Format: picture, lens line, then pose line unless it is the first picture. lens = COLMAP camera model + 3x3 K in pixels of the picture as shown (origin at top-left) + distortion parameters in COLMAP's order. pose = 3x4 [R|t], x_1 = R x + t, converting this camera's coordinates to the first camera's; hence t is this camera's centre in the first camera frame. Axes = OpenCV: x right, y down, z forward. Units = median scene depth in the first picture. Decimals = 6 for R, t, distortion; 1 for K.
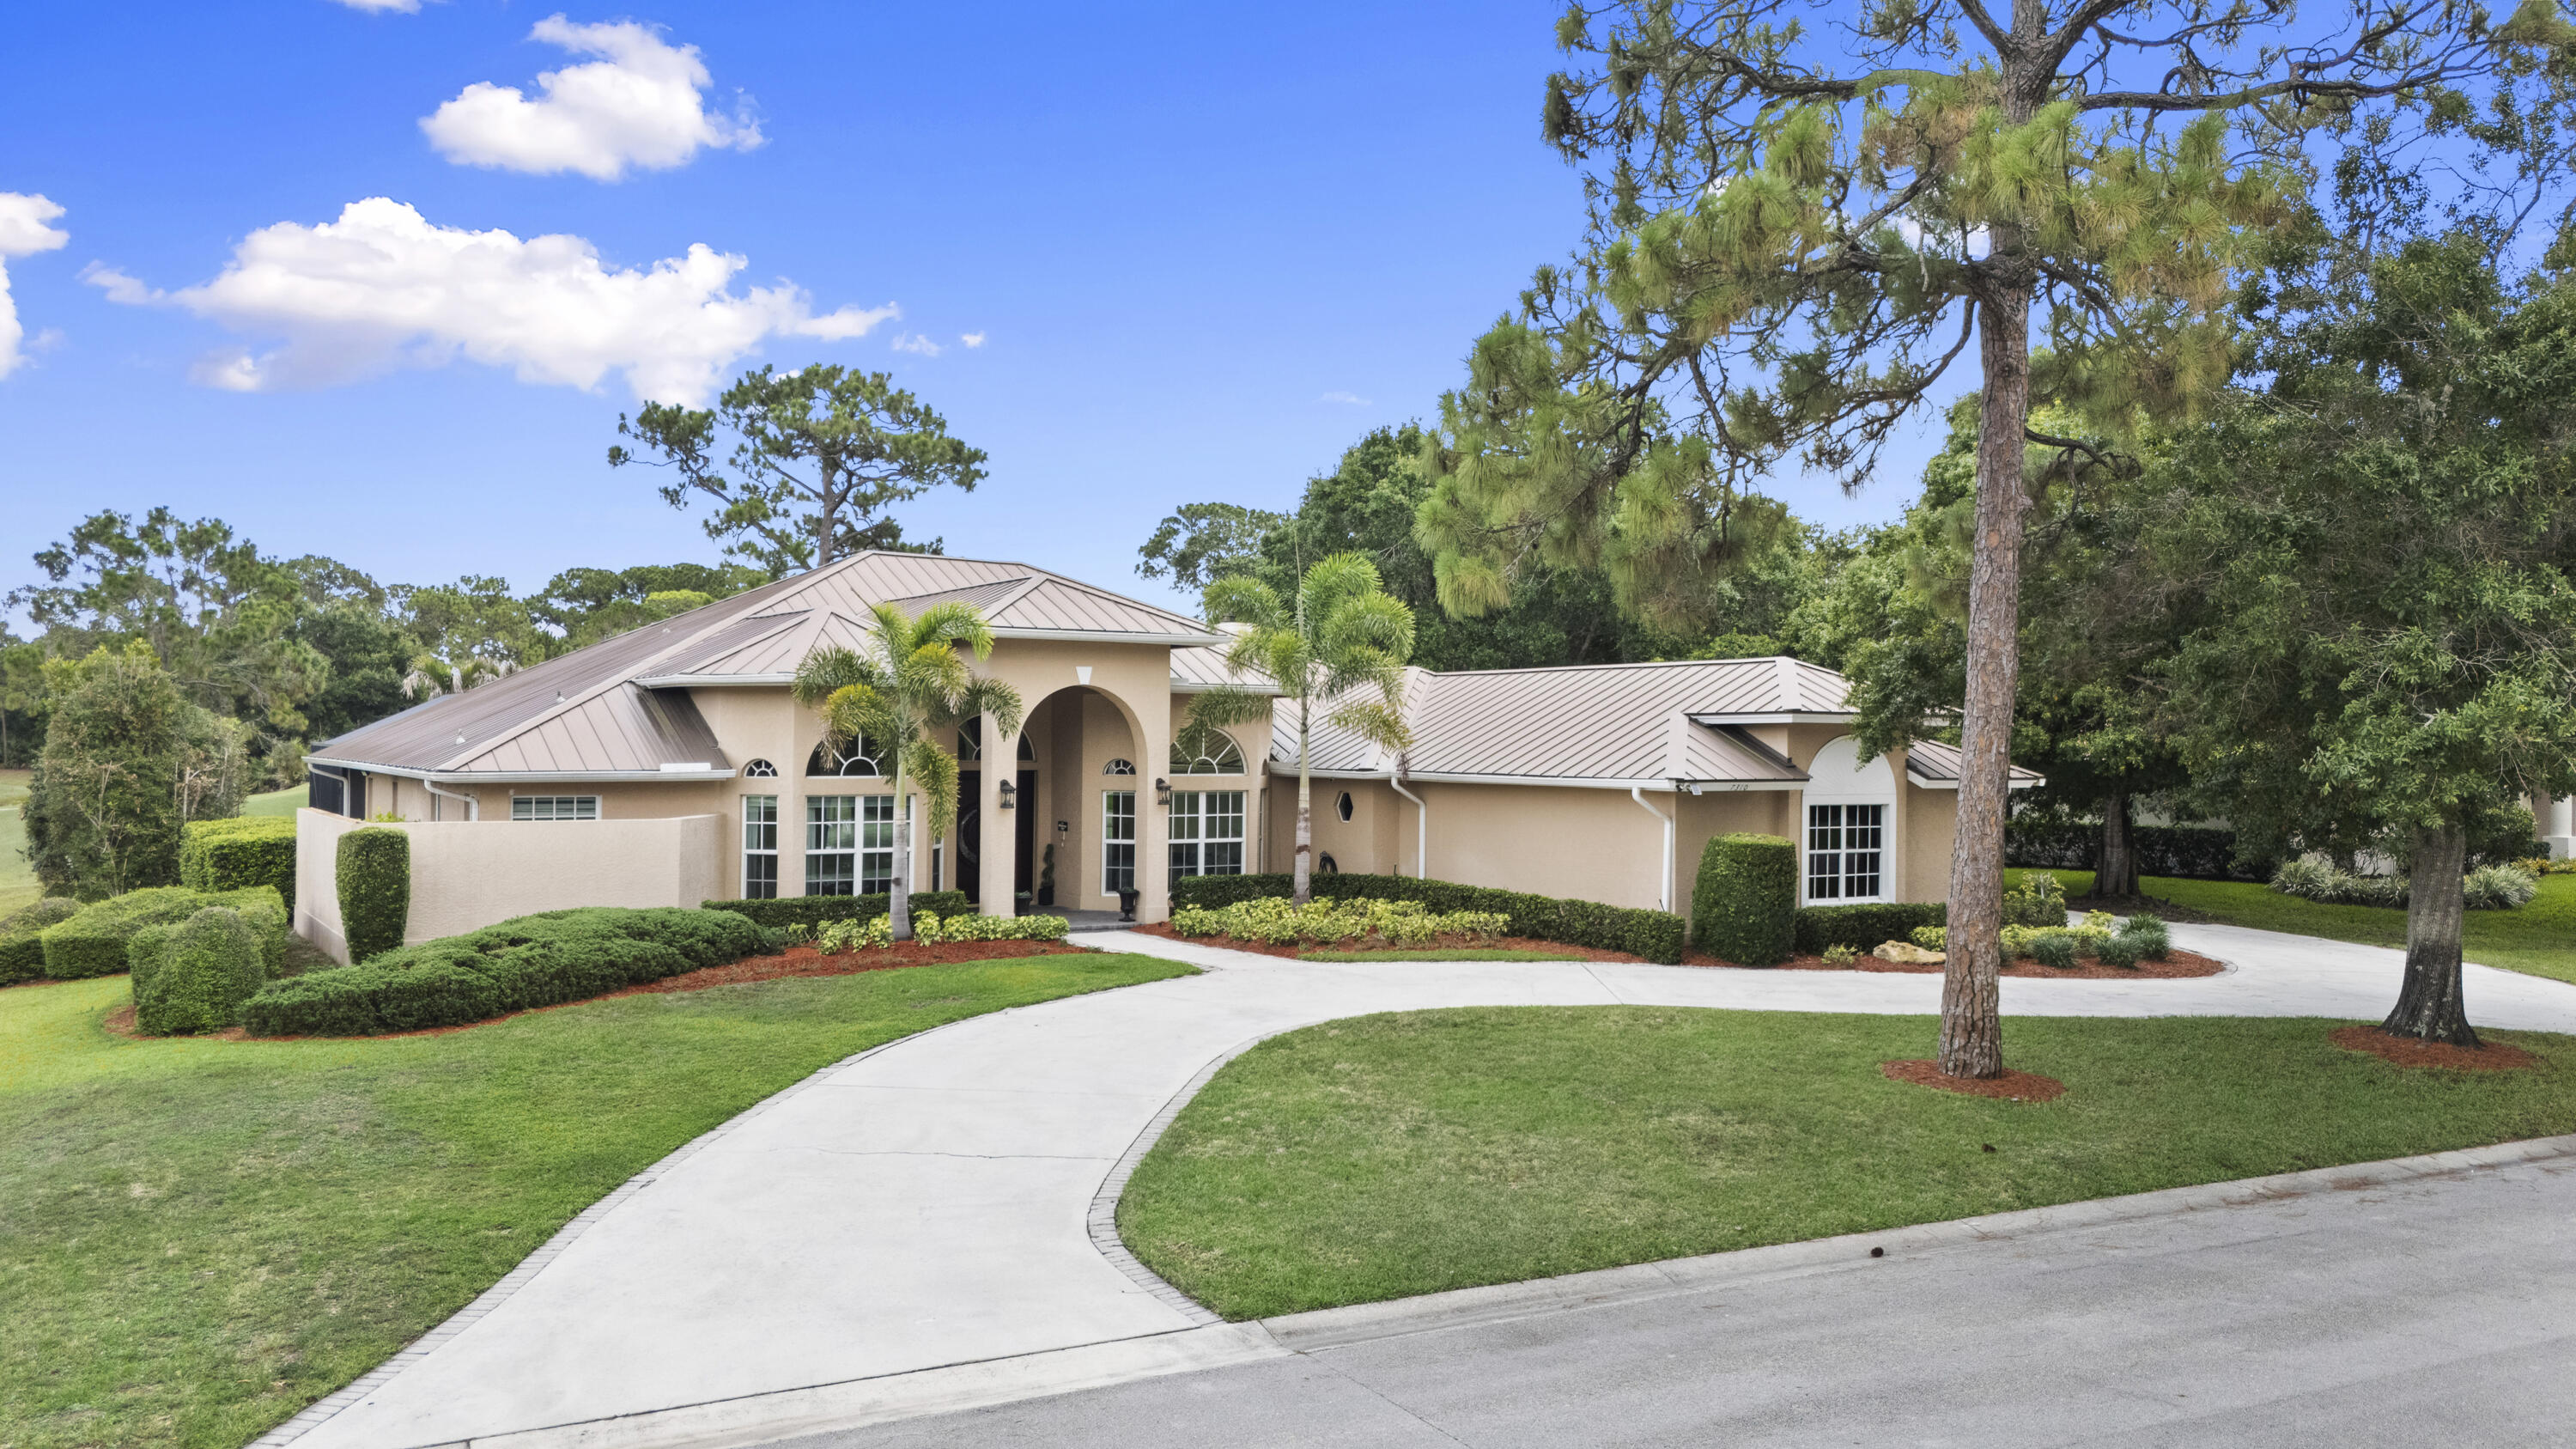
lens RADIAL K [[1908.5, 0, 1307.3], [0, 1908.5, 731.2], [0, 0, 1]] dist [0.047108, -0.029782]
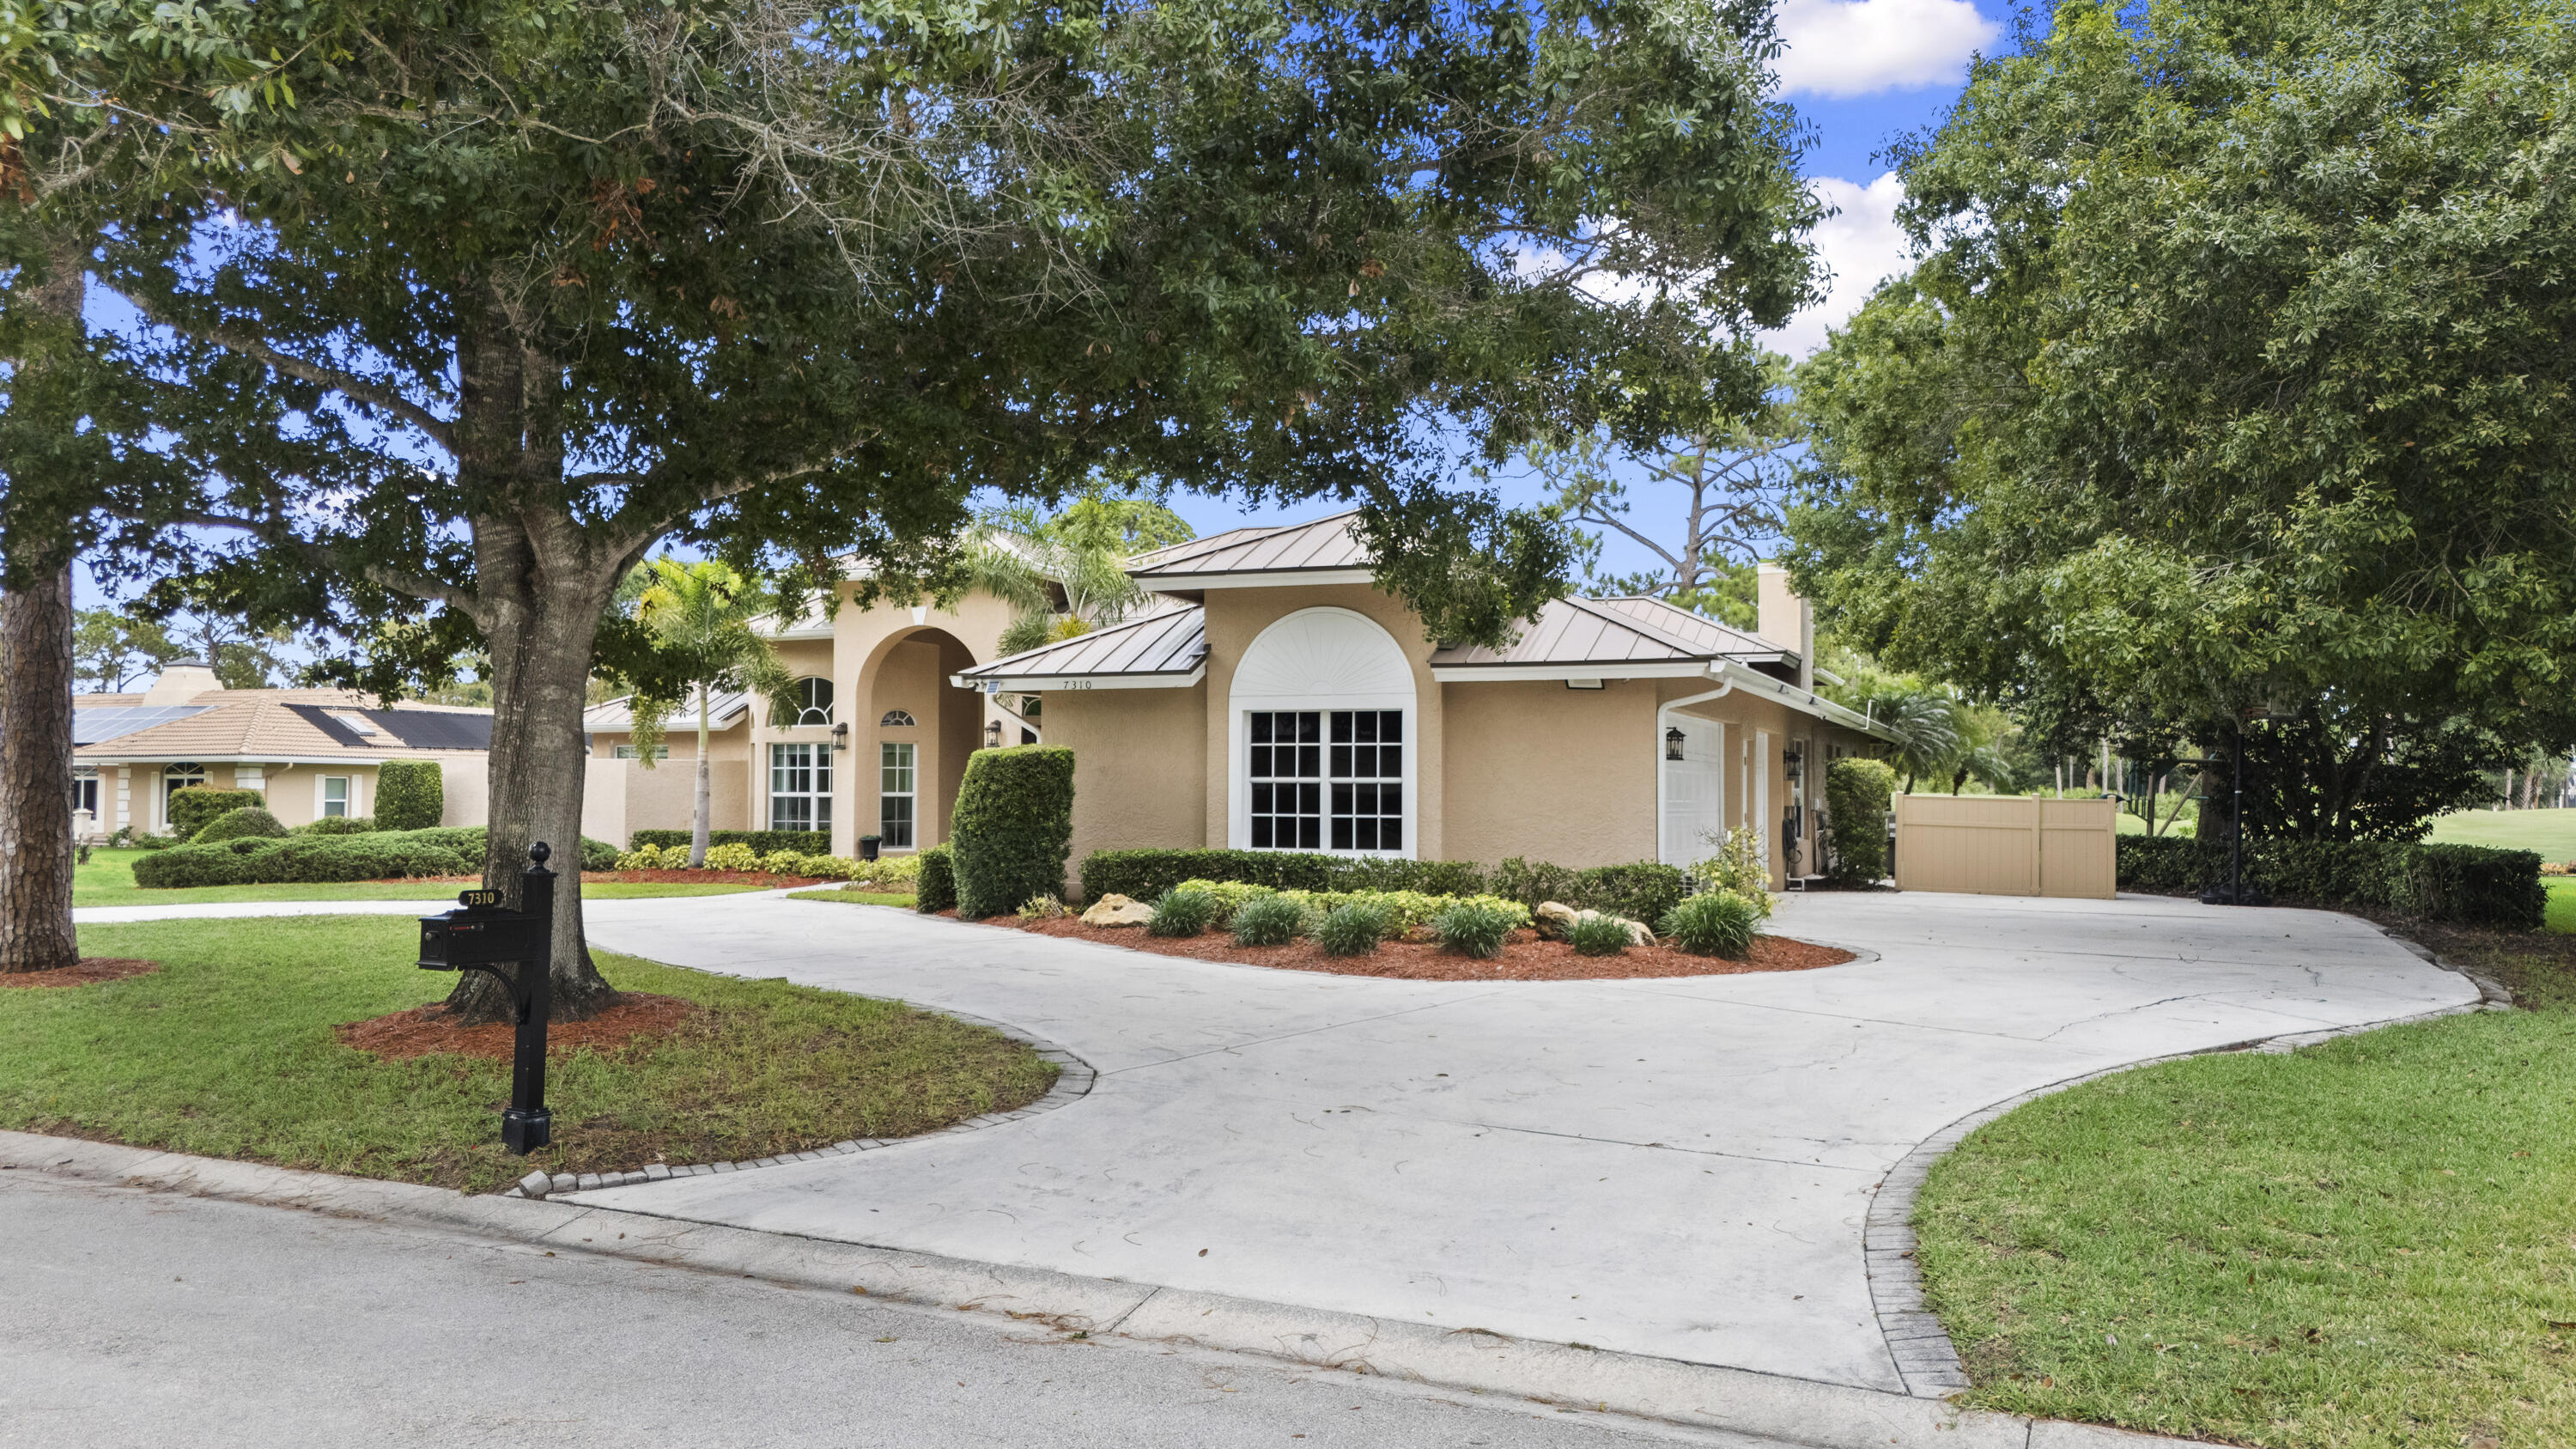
lens RADIAL K [[1908.5, 0, 1295.2], [0, 1908.5, 704.8], [0, 0, 1]] dist [0.047108, -0.029782]
pose [[0.577590, -0.046338, -0.815011, 0.824190], [0.005353, 0.998581, -0.052981, 0.071915], [0.816310, 0.026238, 0.577018, 0.605253]]
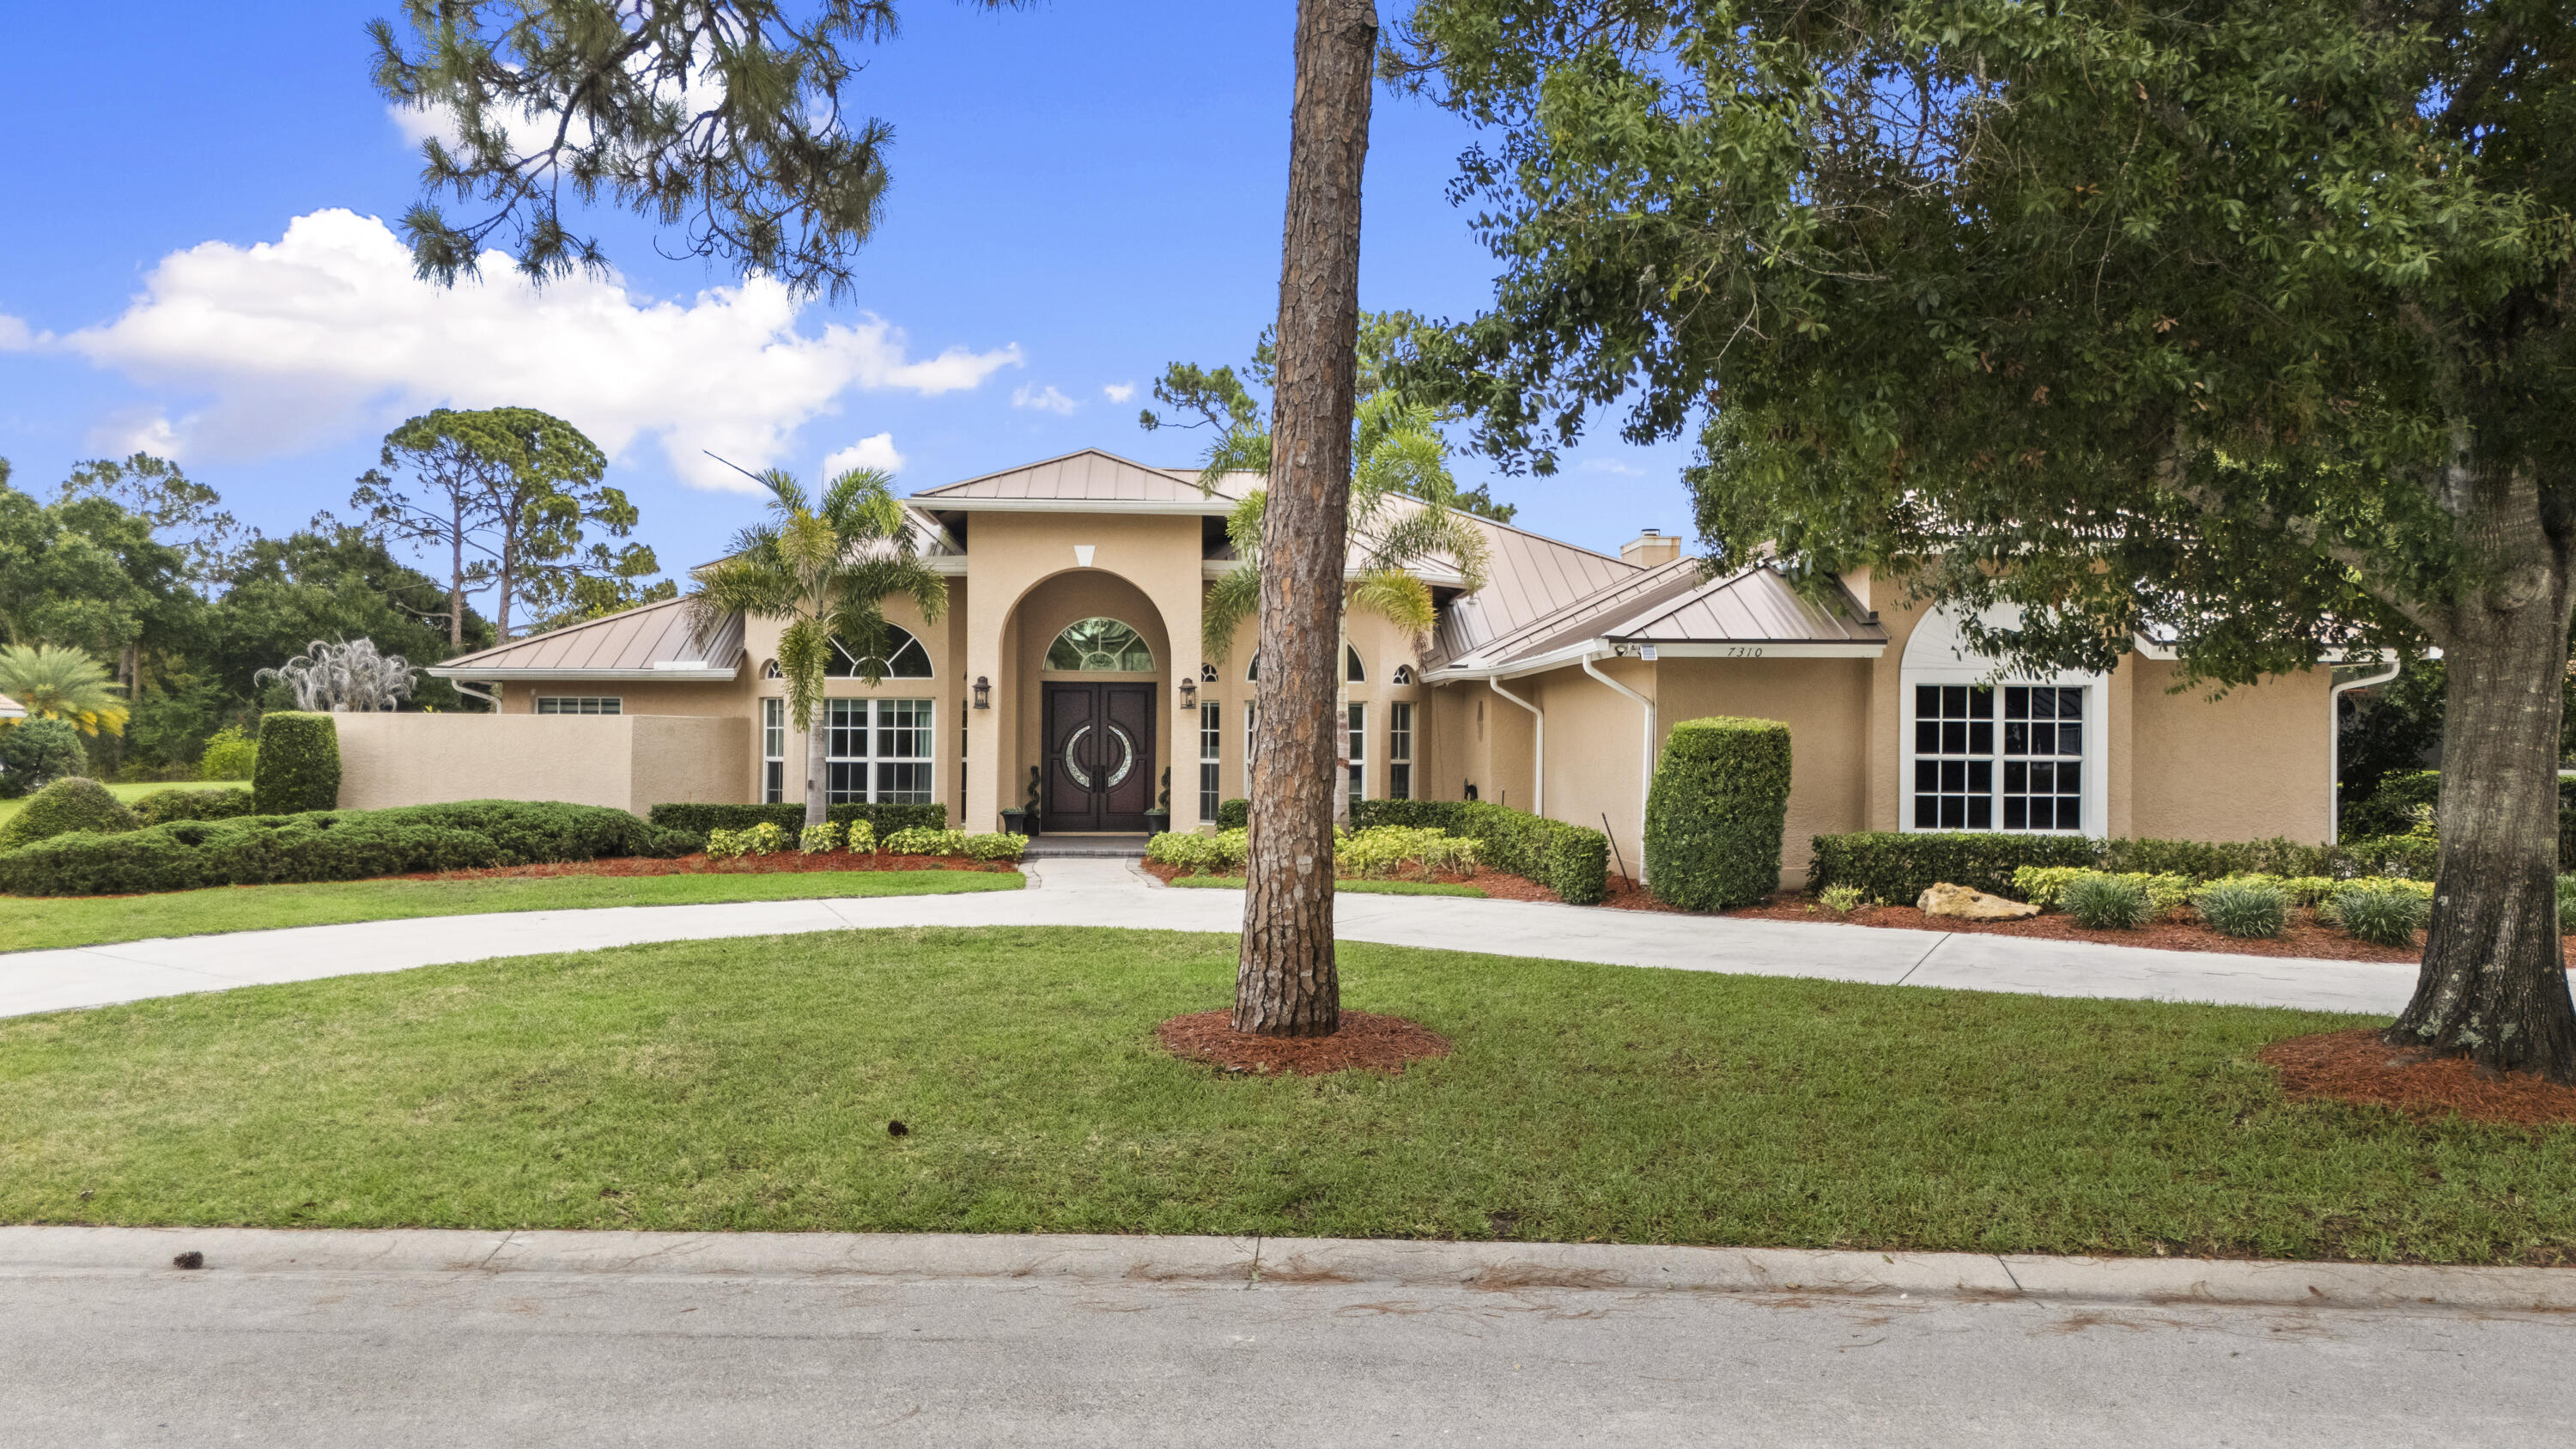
lens RADIAL K [[1908.5, 0, 1305.2], [0, 1908.5, 734.8], [0, 0, 1]] dist [0.047108, -0.029782]
pose [[0.873086, -0.006399, -0.487523, 0.393527], [0.003176, 0.999967, -0.007437, 0.059104], [0.487555, 0.004944, 0.873078, 0.314038]]
